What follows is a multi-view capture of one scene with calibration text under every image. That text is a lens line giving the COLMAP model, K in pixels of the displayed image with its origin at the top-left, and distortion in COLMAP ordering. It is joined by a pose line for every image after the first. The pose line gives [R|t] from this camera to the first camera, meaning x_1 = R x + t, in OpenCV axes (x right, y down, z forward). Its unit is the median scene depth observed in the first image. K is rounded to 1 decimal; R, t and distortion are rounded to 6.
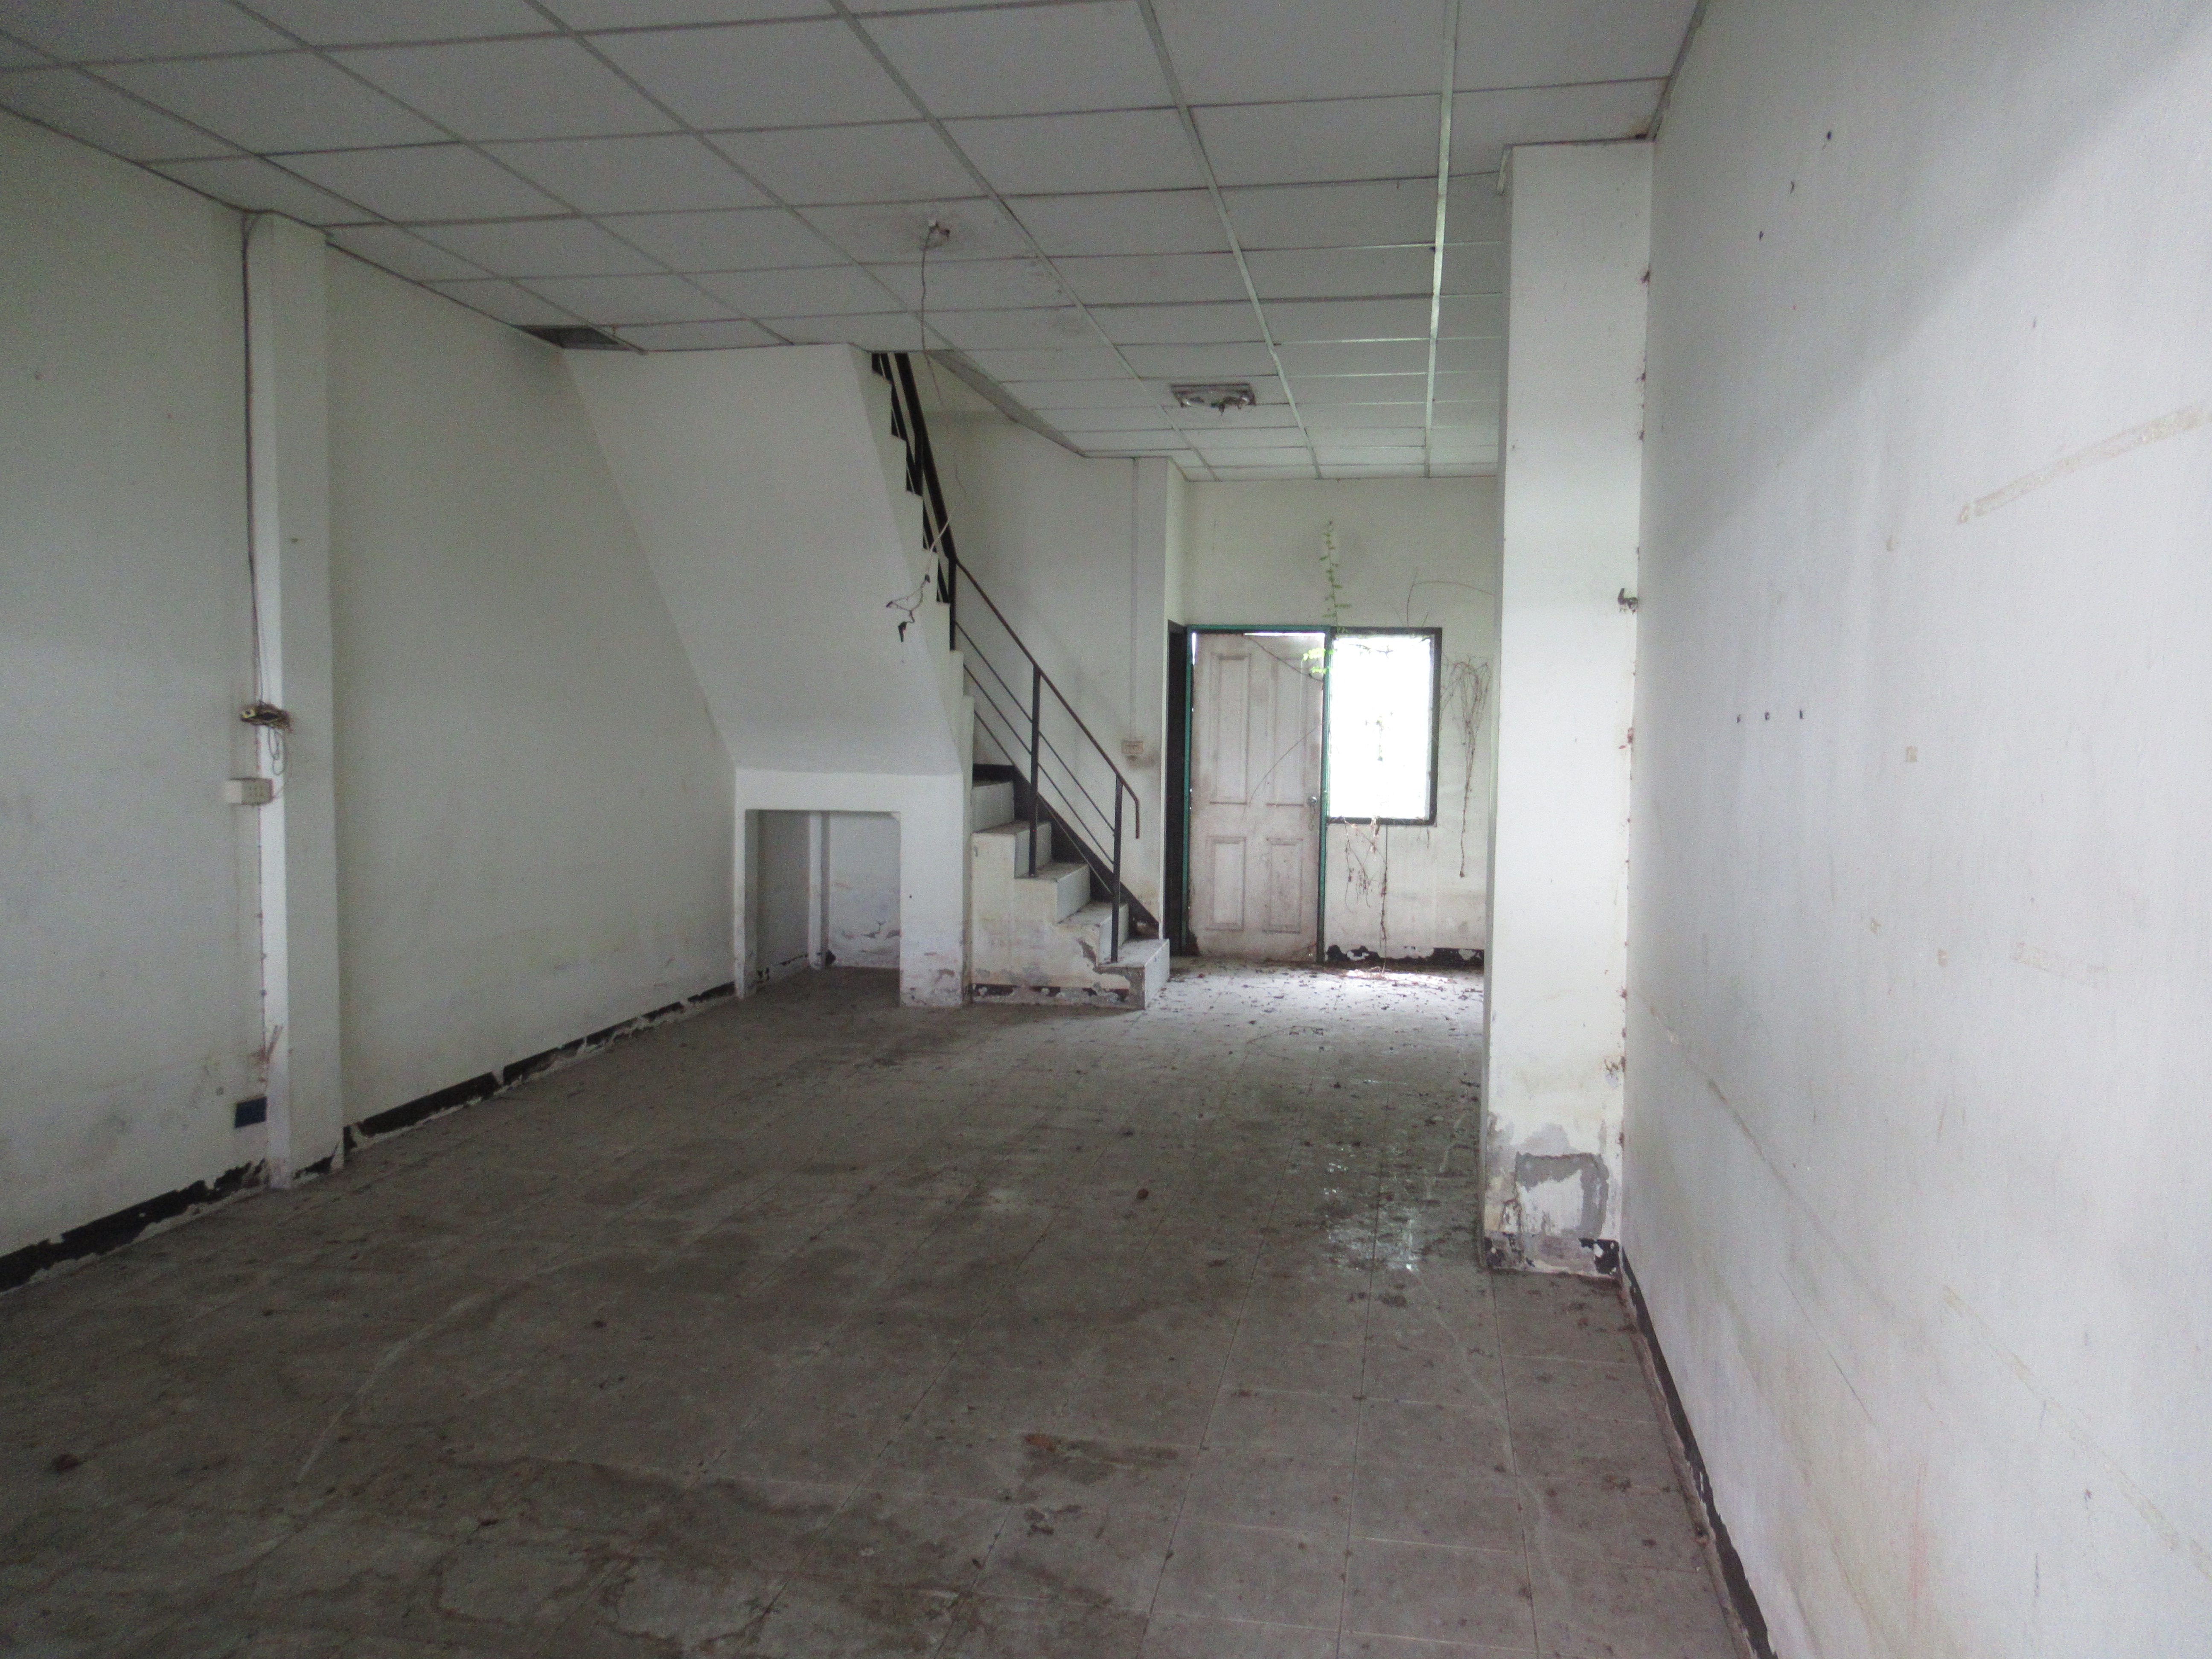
lens RADIAL K [[1768.5, 0, 1100.9], [0, 1768.5, 820.3], [0, 0, 1]] dist [0.058285, -0.031338]
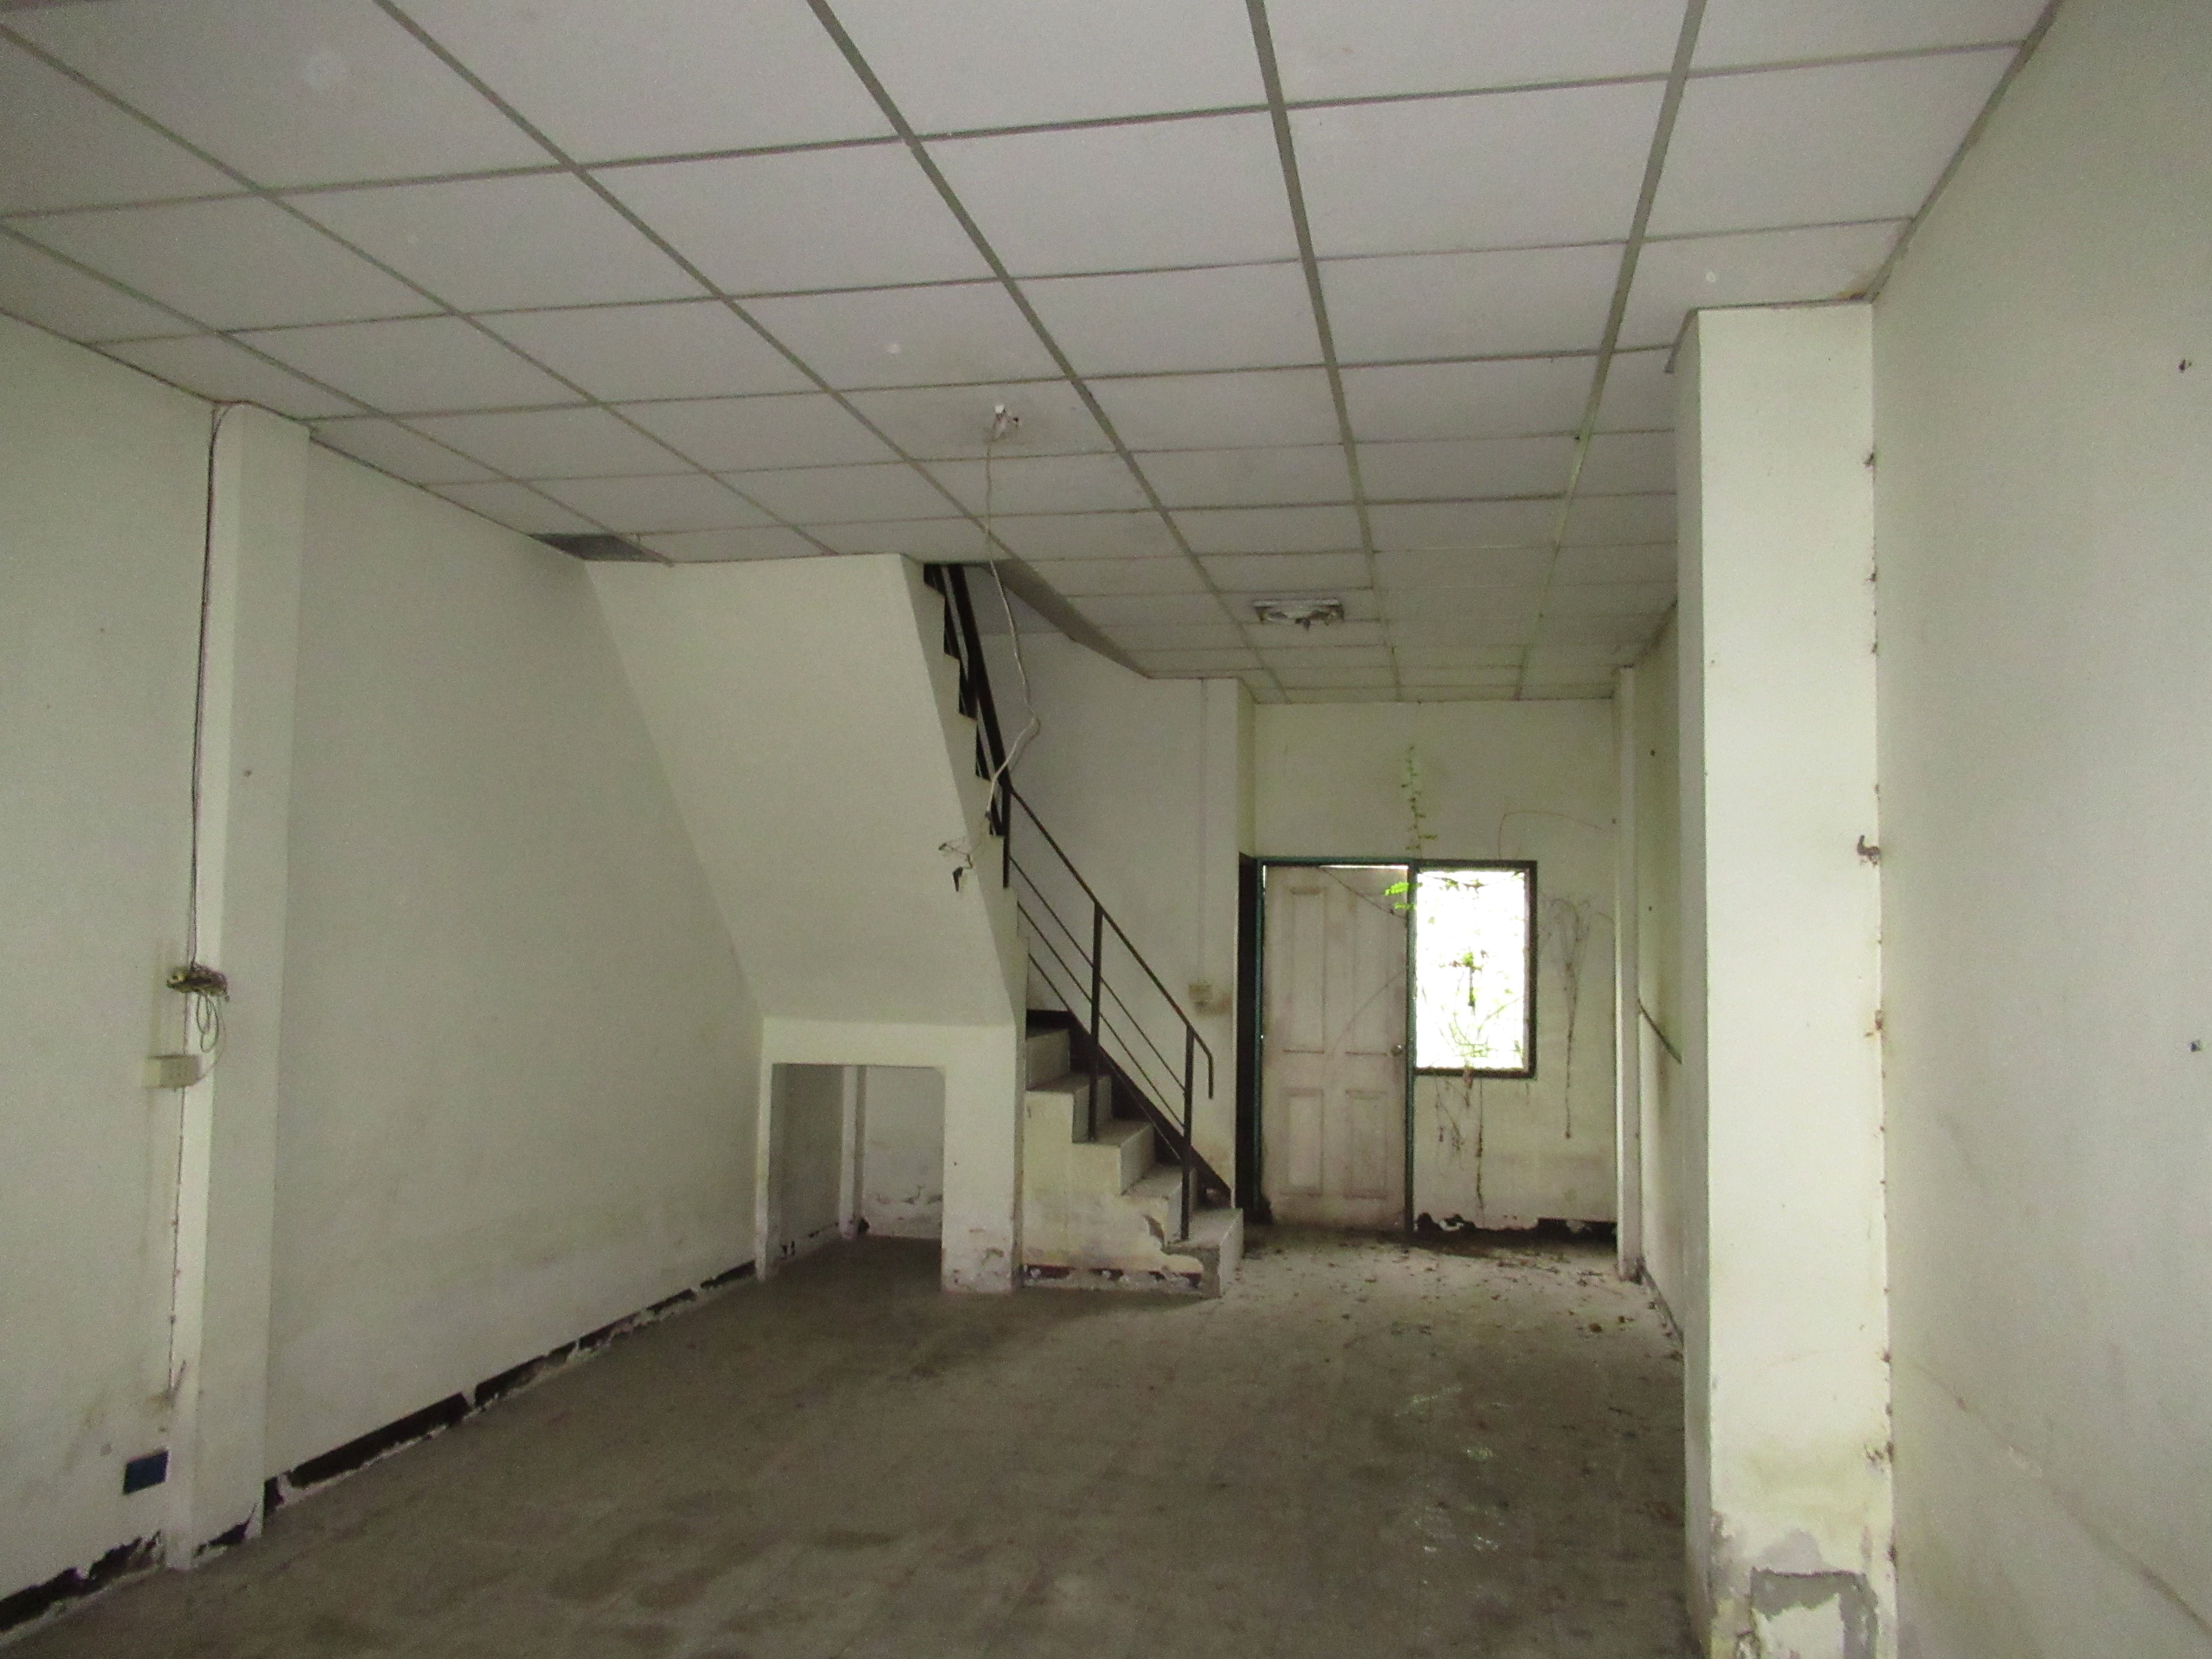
lens RADIAL K [[1768.5, 0, 1098.7], [0, 1768.5, 834.1], [0, 0, 1]] dist [0.058285, -0.031338]
pose [[0.999735, 0.002335, -0.022898, -0.022944], [-0.004960, 0.993324, -0.115249, -0.027645], [0.022476, 0.115332, 0.993073, 0.146658]]
